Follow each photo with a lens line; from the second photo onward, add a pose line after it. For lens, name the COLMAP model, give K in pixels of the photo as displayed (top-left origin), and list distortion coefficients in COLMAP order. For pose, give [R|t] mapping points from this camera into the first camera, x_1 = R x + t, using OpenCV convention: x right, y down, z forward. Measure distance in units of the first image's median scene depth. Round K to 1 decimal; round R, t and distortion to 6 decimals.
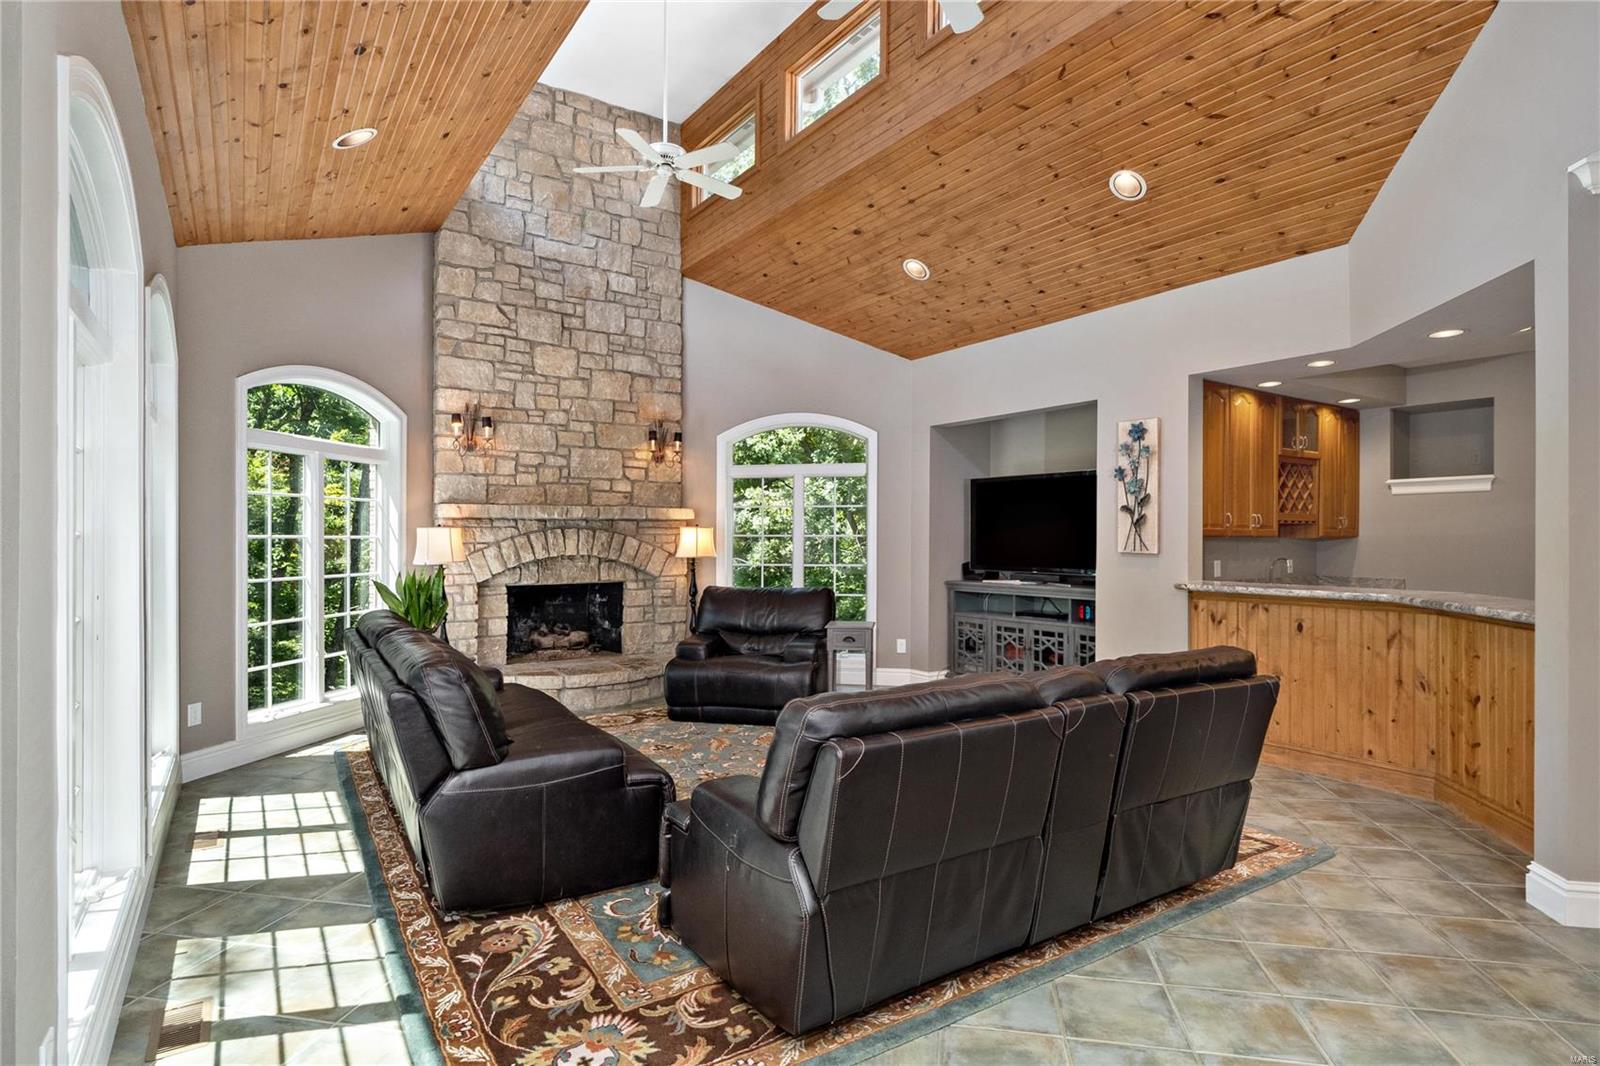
lens RADIAL K [[821.9, 0, 797.5], [0, 821.9, 544.6], [0, 0, 1]] dist [-0.013260, 0.002937]
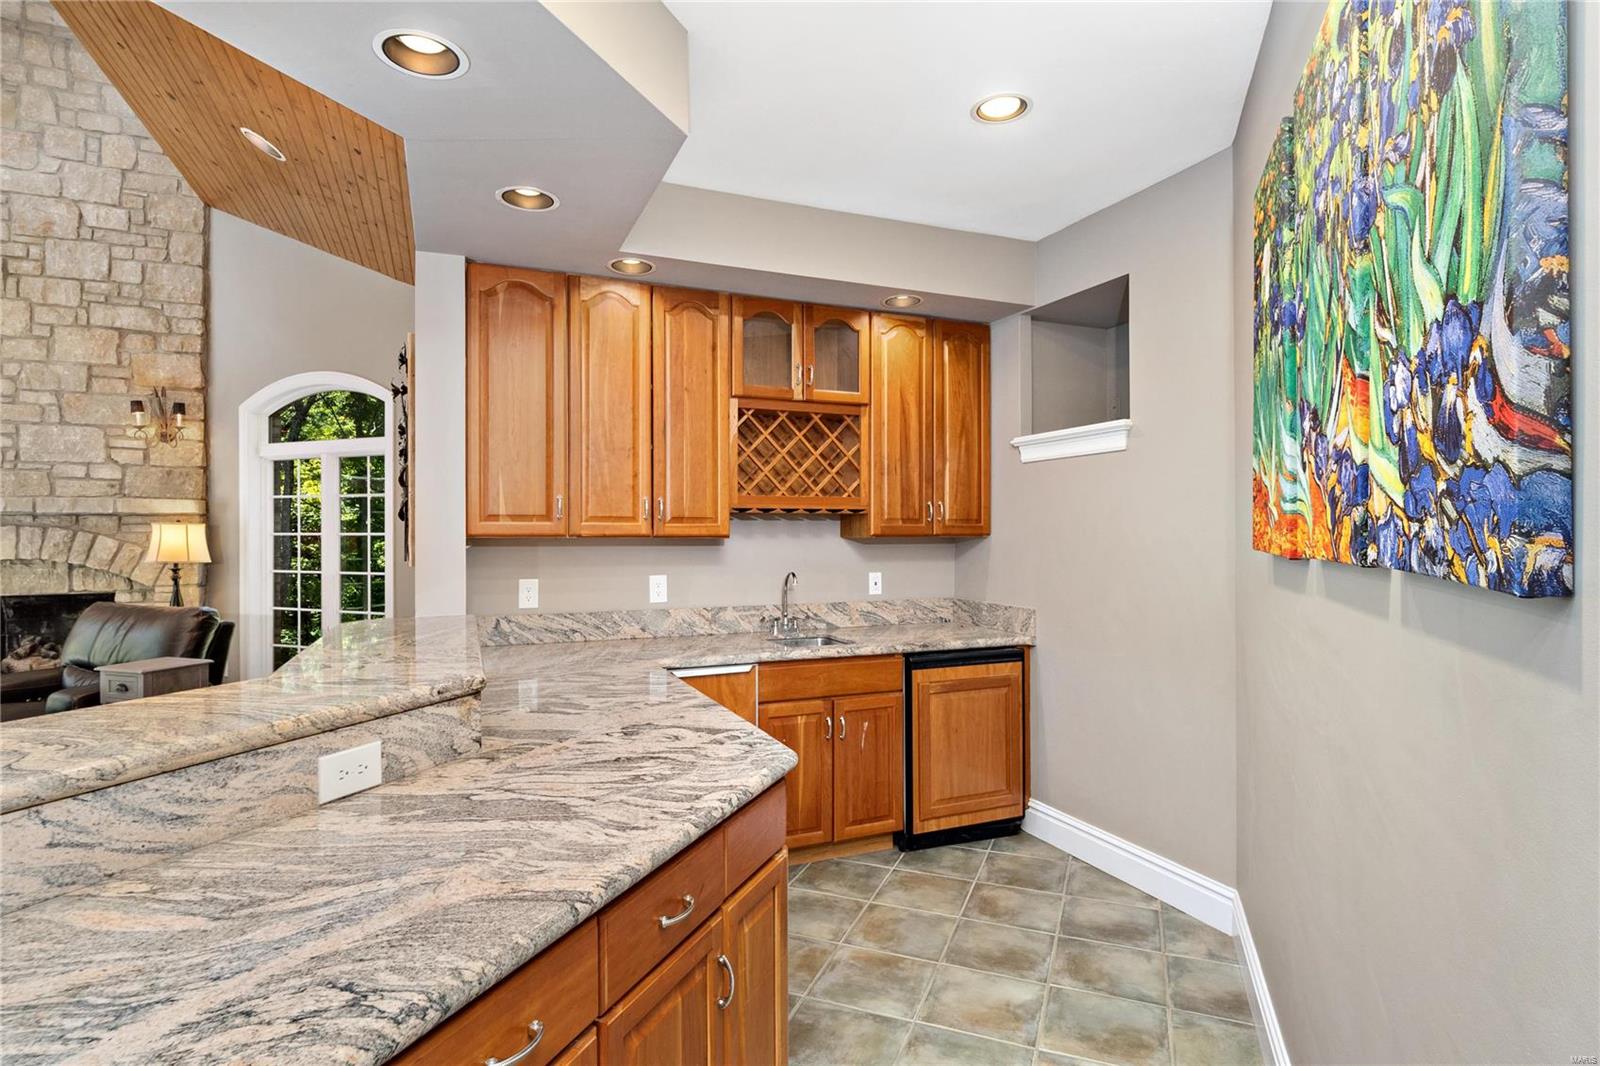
lens RADIAL K [[821.9, 0, 832.6], [0, 821.9, 538.7], [0, 0, 1]] dist [-0.013260, 0.002937]
pose [[0.982539, 0.000395, -0.186056, 0.671906], [-0.000938, 0.999996, -0.002831, -0.005466], [0.186054, 0.002956, 0.982535, 0.384675]]
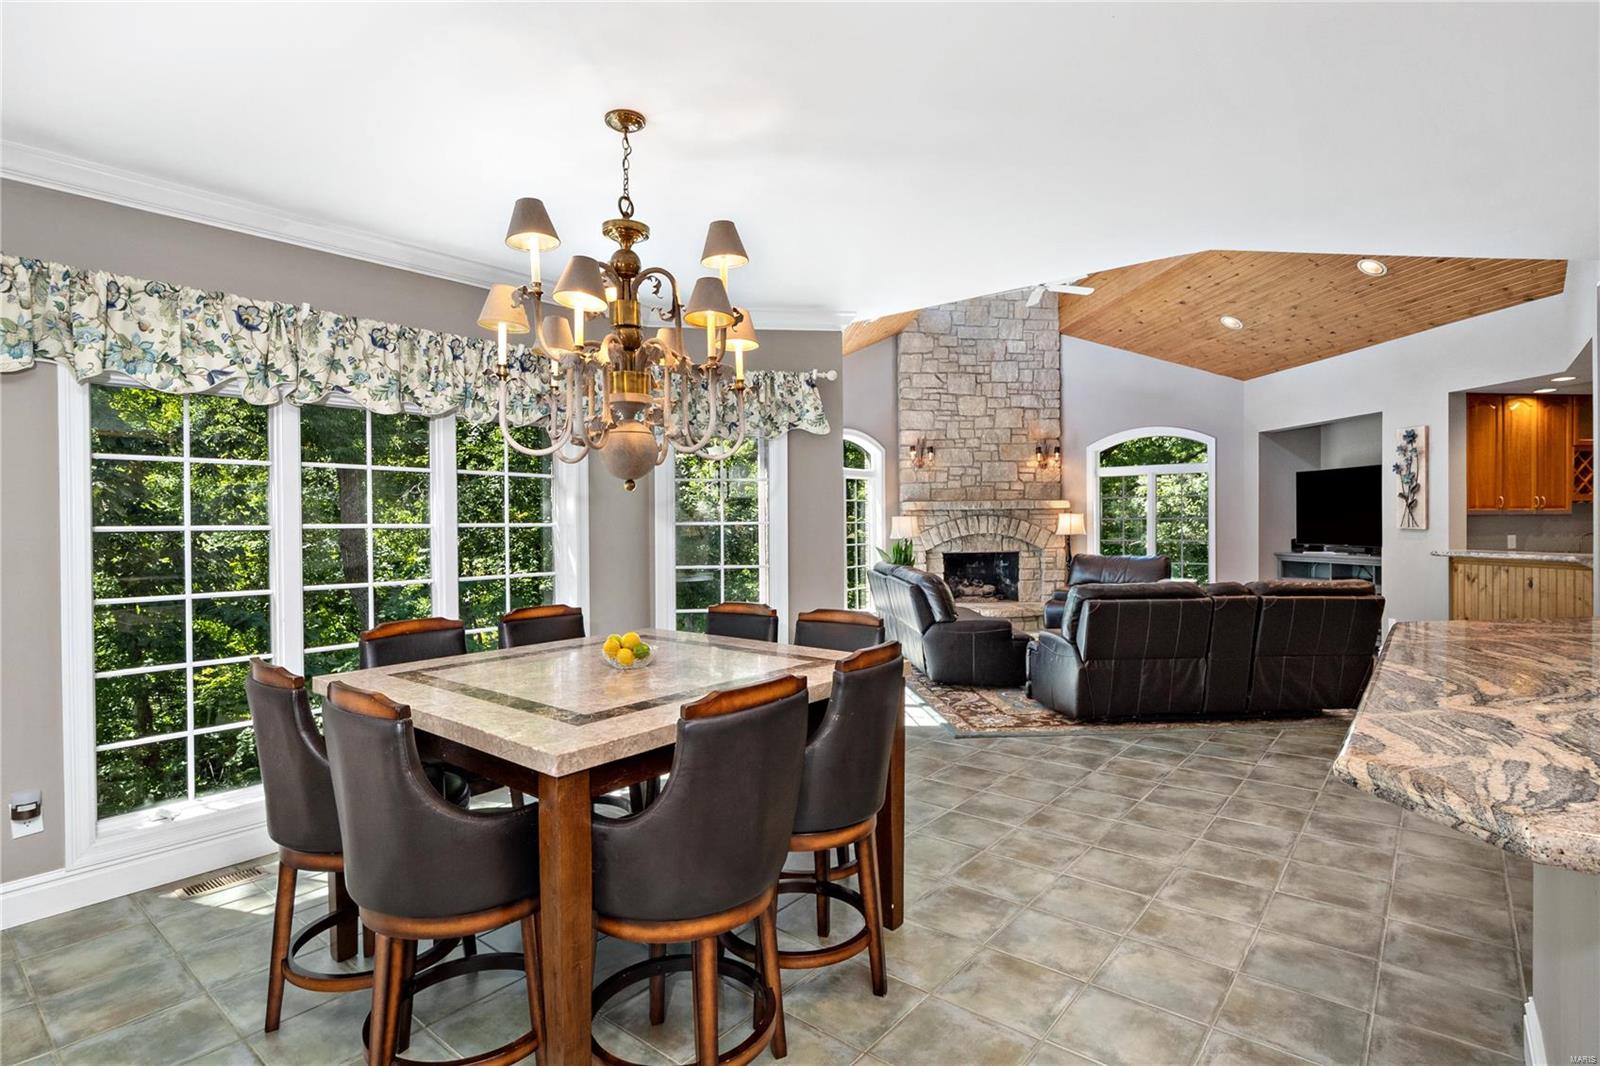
lens RADIAL K [[821.9, 0, 787.3], [0, 821.9, 528.2], [0, 0, 1]] dist [-0.013260, 0.002937]
pose [[0.877636, -0.007441, -0.479270, 0.134965], [0.007504, 0.999970, -0.001784, 0.003399], [0.479269, -0.002031, 0.877666, -0.510450]]
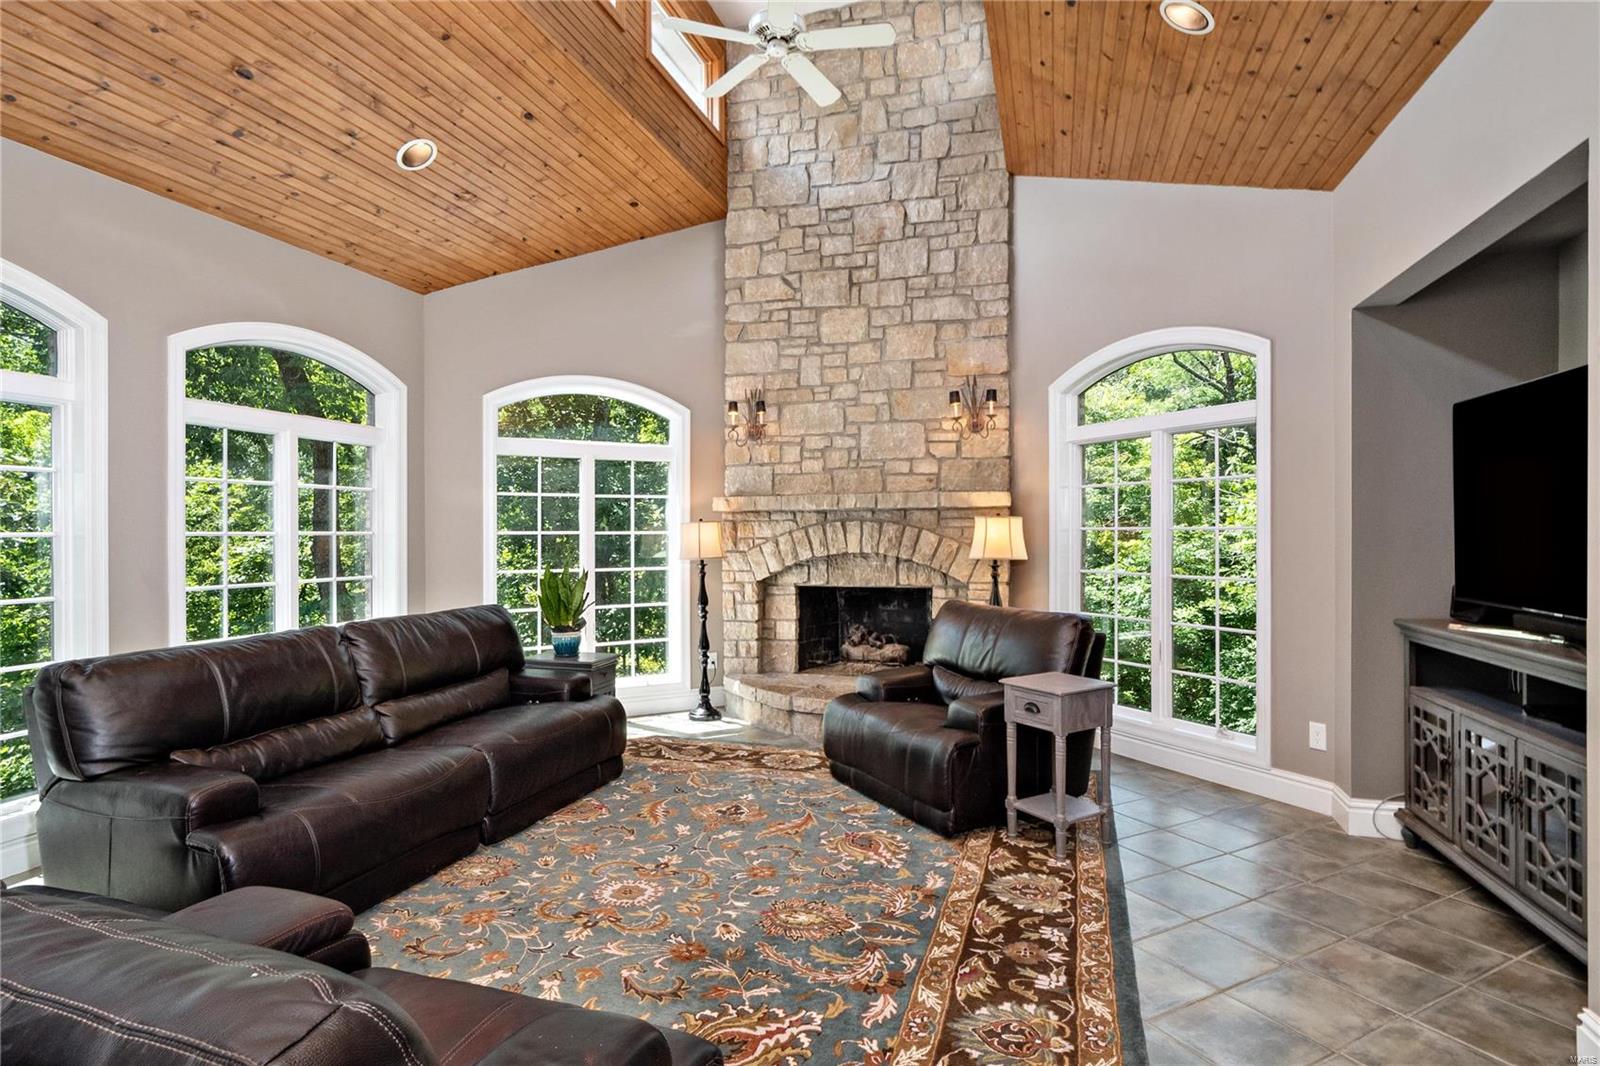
lens RADIAL K [[821.9, 0, 809.6], [0, 821.9, 536.8], [0, 0, 1]] dist [-0.013260, 0.002937]
pose [[0.621765, 0.003124, -0.783198, 0.363503], [-0.002379, 0.999995, 0.002100, -0.005269], [0.783201, 0.000557, 0.621769, 0.452707]]
